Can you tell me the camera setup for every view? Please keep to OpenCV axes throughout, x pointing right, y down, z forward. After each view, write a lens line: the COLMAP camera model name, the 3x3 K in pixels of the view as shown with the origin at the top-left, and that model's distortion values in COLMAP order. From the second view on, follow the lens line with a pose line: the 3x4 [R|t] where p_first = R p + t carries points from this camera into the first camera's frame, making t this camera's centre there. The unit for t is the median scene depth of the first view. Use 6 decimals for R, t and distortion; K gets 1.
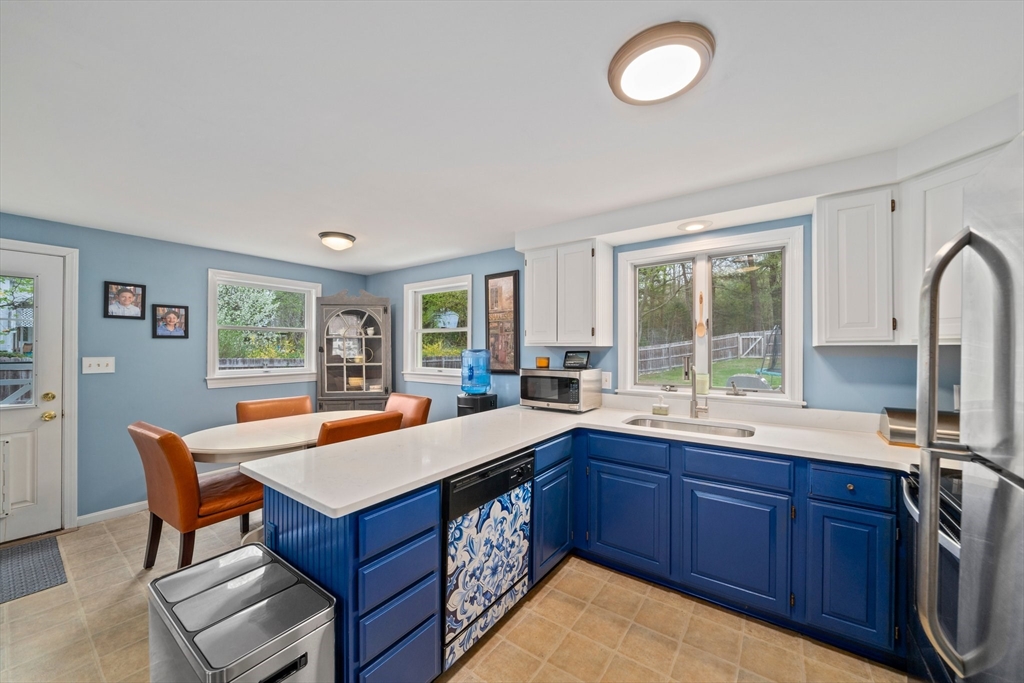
lens RADIAL K [[377.9, 0, 513.2], [0, 377.9, 348.7], [0, 0, 1]] dist [-0.006685, 0.000481]
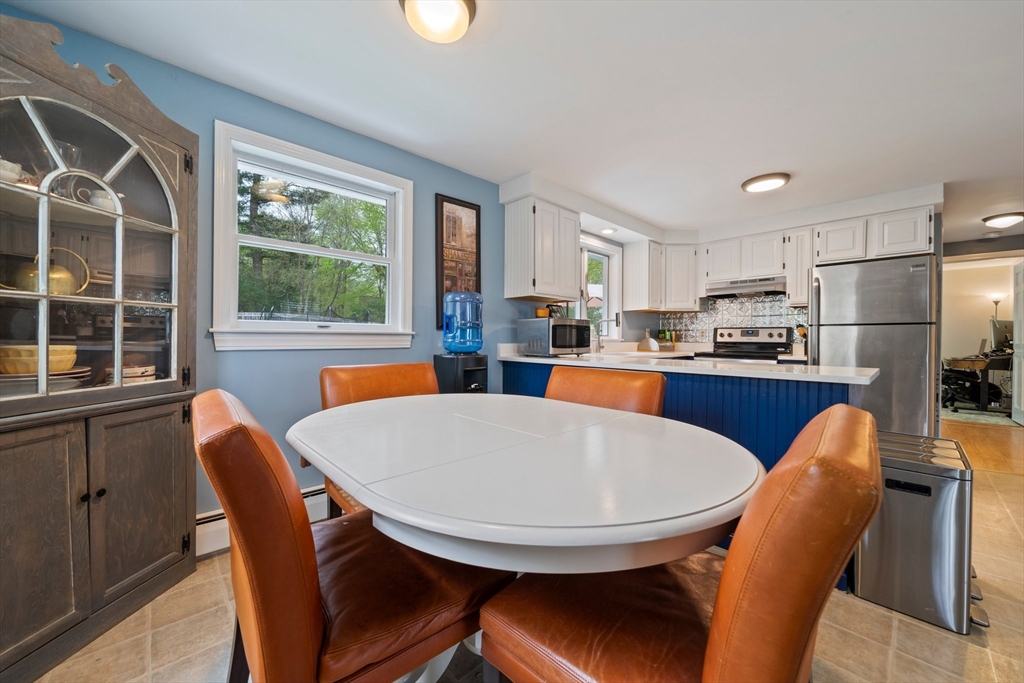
lens RADIAL K [[377.9, 0, 504.5], [0, 377.9, 341.6], [0, 0, 1]] dist [-0.006685, 0.000481]
pose [[0.198974, -0.005322, 0.979990, -0.870040], [0.000041, 0.999985, 0.005422, 0.099949], [-0.980005, -0.001038, 0.198971, 0.828595]]
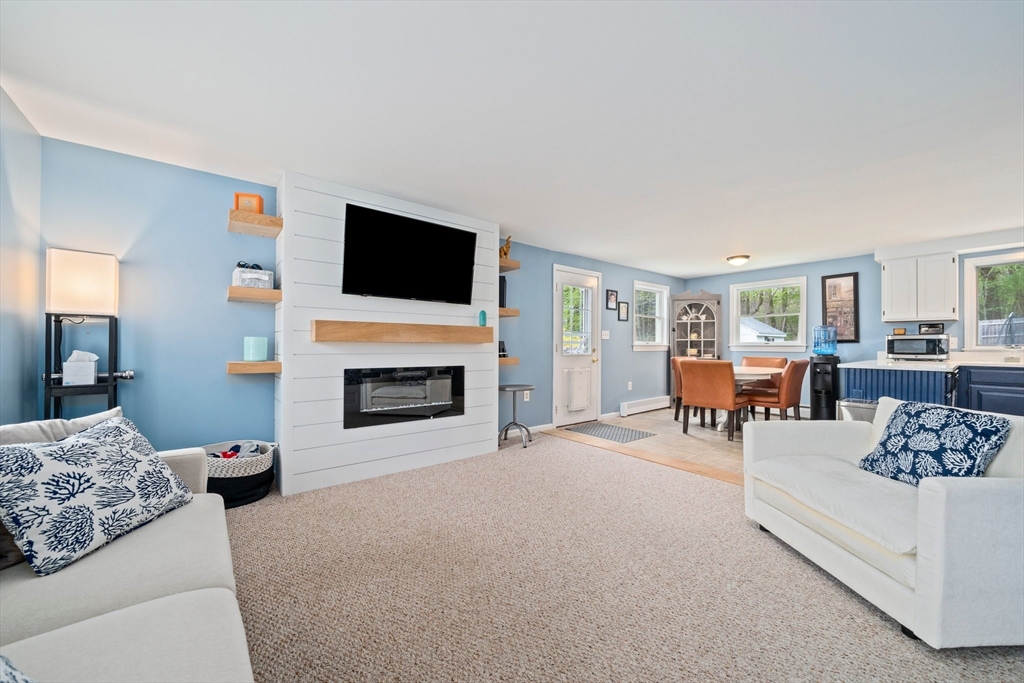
lens RADIAL K [[377.9, 0, 514.8], [0, 377.9, 343.0], [0, 0, 1]] dist [-0.006685, 0.000481]
pose [[0.963687, 0.000142, -0.267033, -0.957997], [-0.002273, 0.999968, -0.007672, 0.091419], [0.267023, 0.008000, 0.963657, -0.844147]]
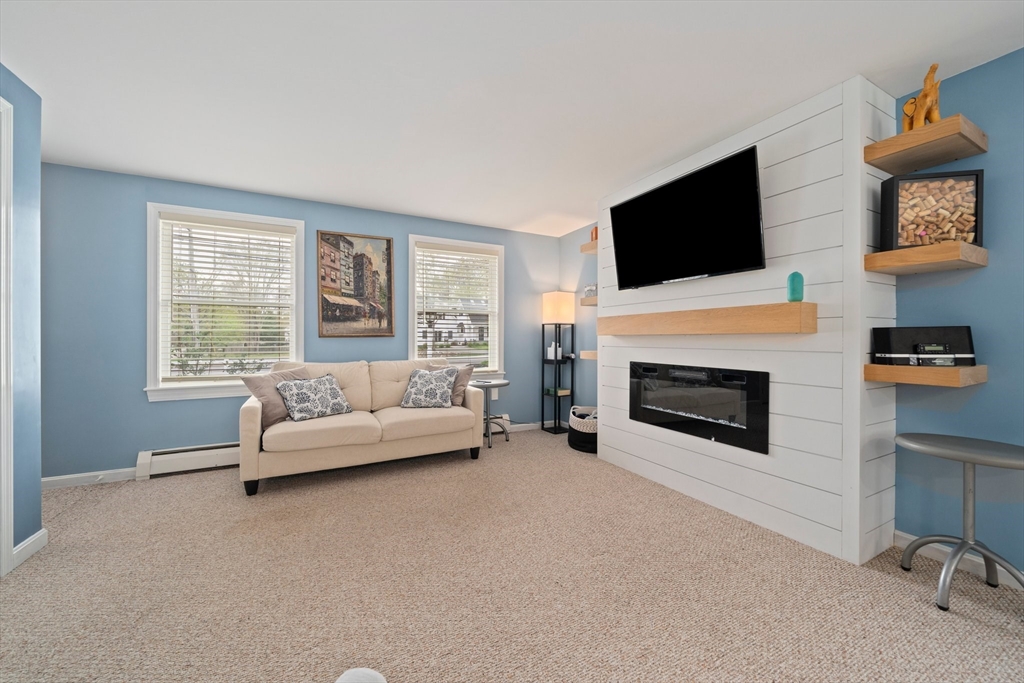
lens RADIAL K [[377.9, 0, 519.8], [0, 377.9, 343.3], [0, 0, 1]] dist [-0.006685, 0.000481]
pose [[-0.438508, 0.006028, -0.898707, -0.621223], [-0.000256, 0.999977, 0.006832, 0.094901], [0.898727, 0.003226, -0.438496, 0.084109]]
